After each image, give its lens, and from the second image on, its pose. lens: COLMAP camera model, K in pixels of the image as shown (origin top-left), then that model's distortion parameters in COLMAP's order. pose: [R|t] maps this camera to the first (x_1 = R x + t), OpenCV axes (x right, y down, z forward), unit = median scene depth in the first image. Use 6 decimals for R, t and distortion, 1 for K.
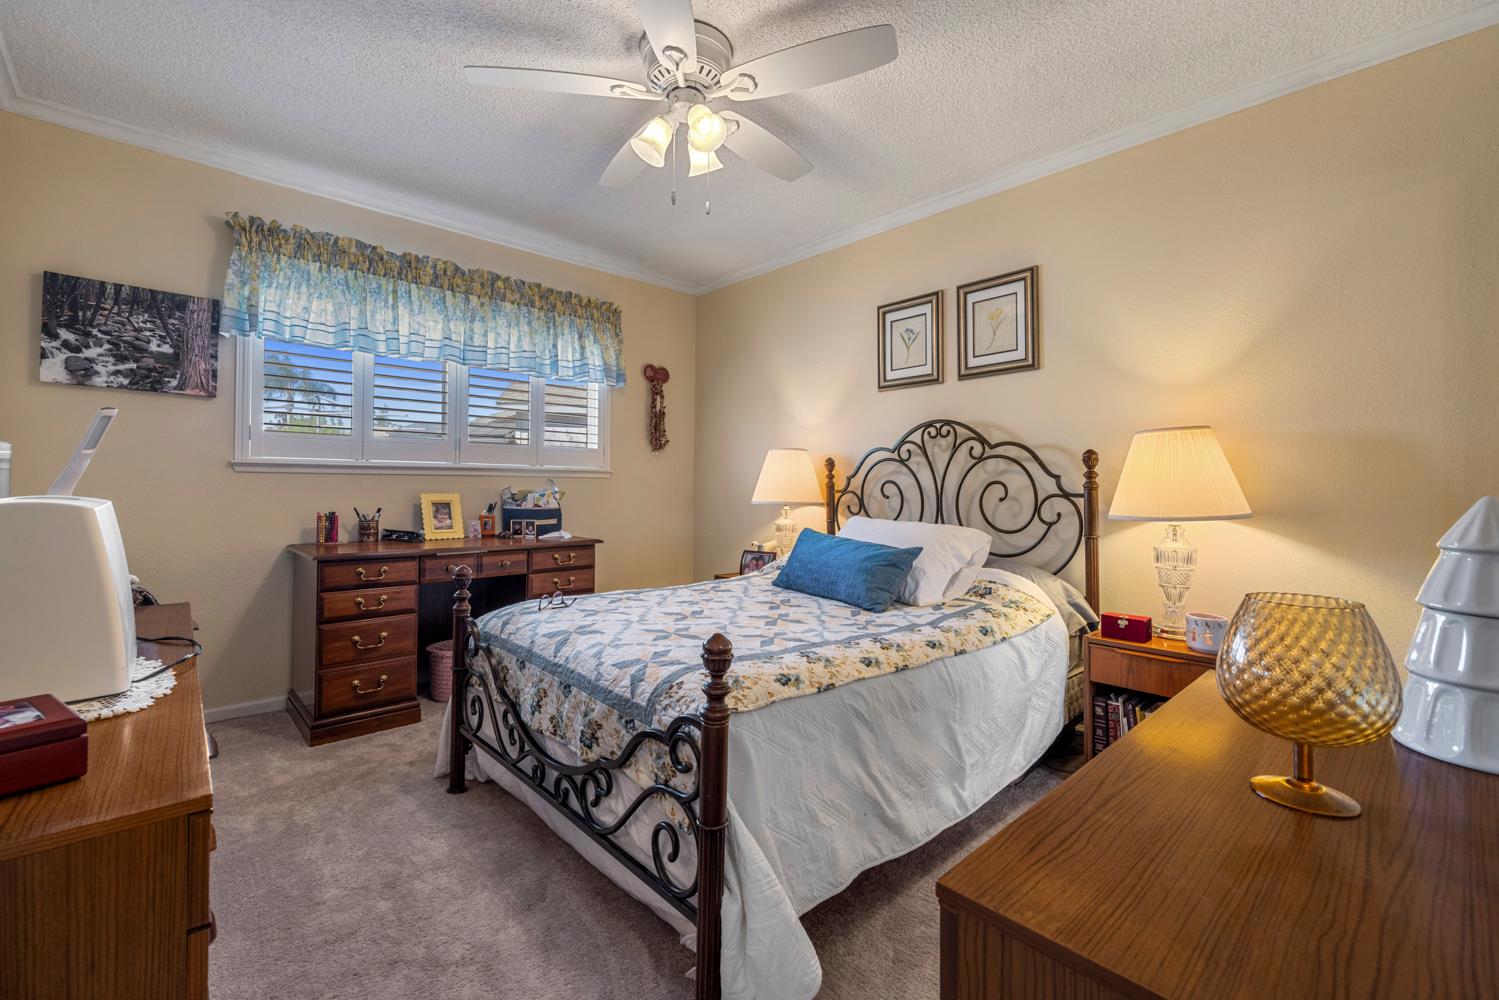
lens RADIAL K [[646.2, 0, 742.7], [0, 646.2, 479.9], [0, 0, 1]] dist [0.000657, 0.000137]
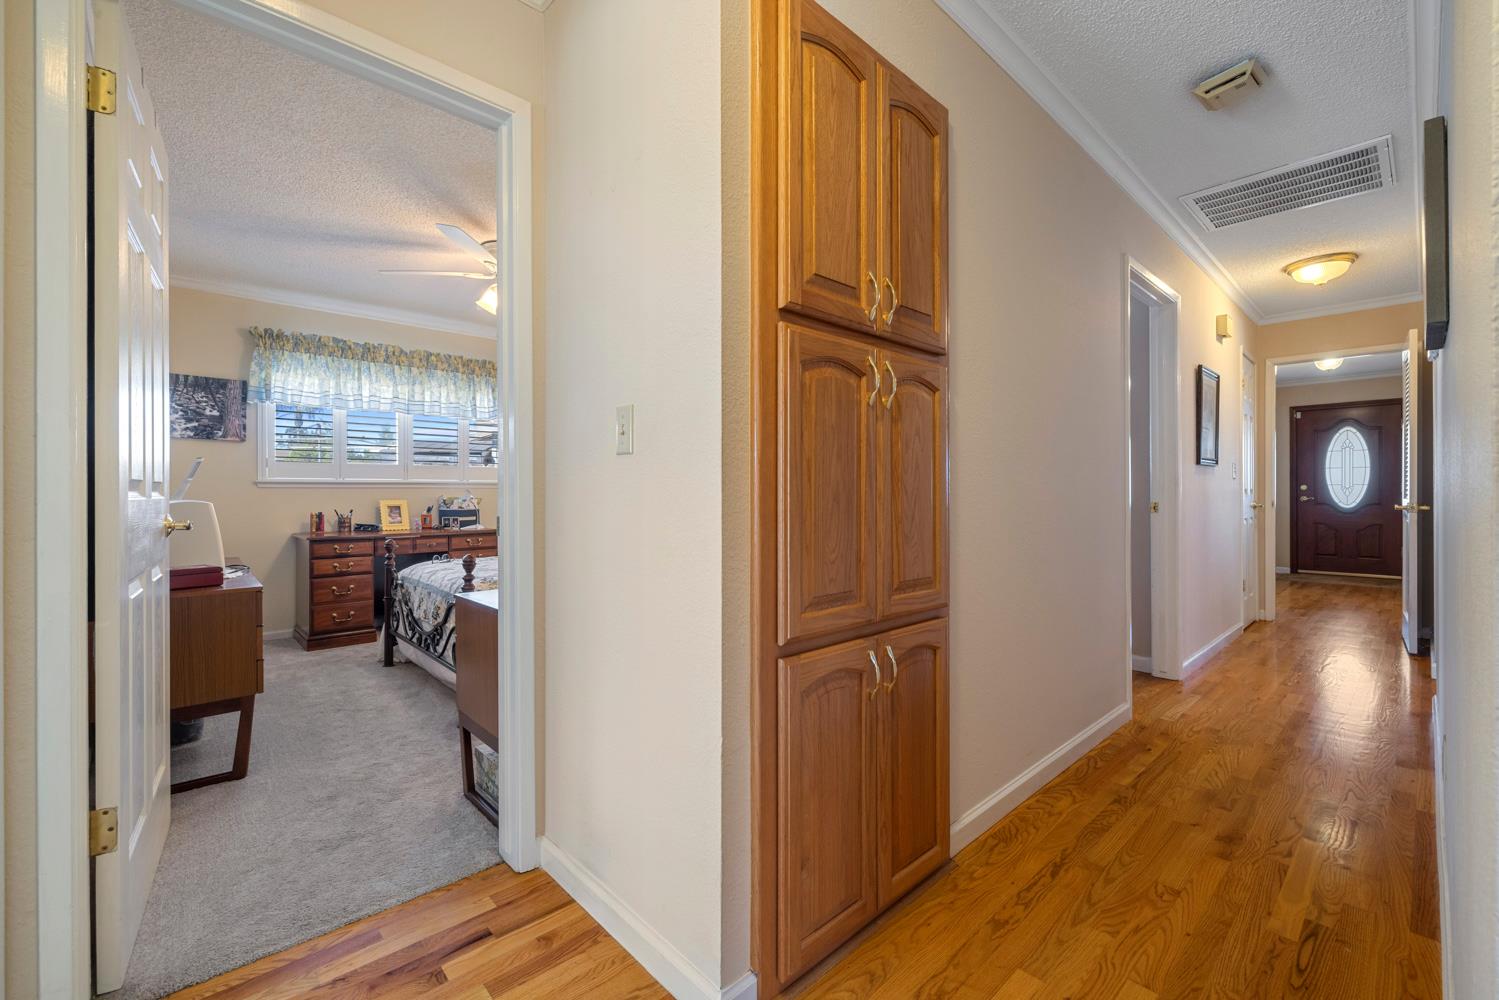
lens RADIAL K [[628.9, 0, 743.0], [0, 628.9, 493.0], [0, 0, 1]] dist [-0.000764, -0.000126]
pose [[0.999924, -0.012239, 0.001255, 0.402336], [0.012226, 0.999882, 0.009297, 0.001166], [-0.001369, -0.009281, 0.999956, -0.544011]]
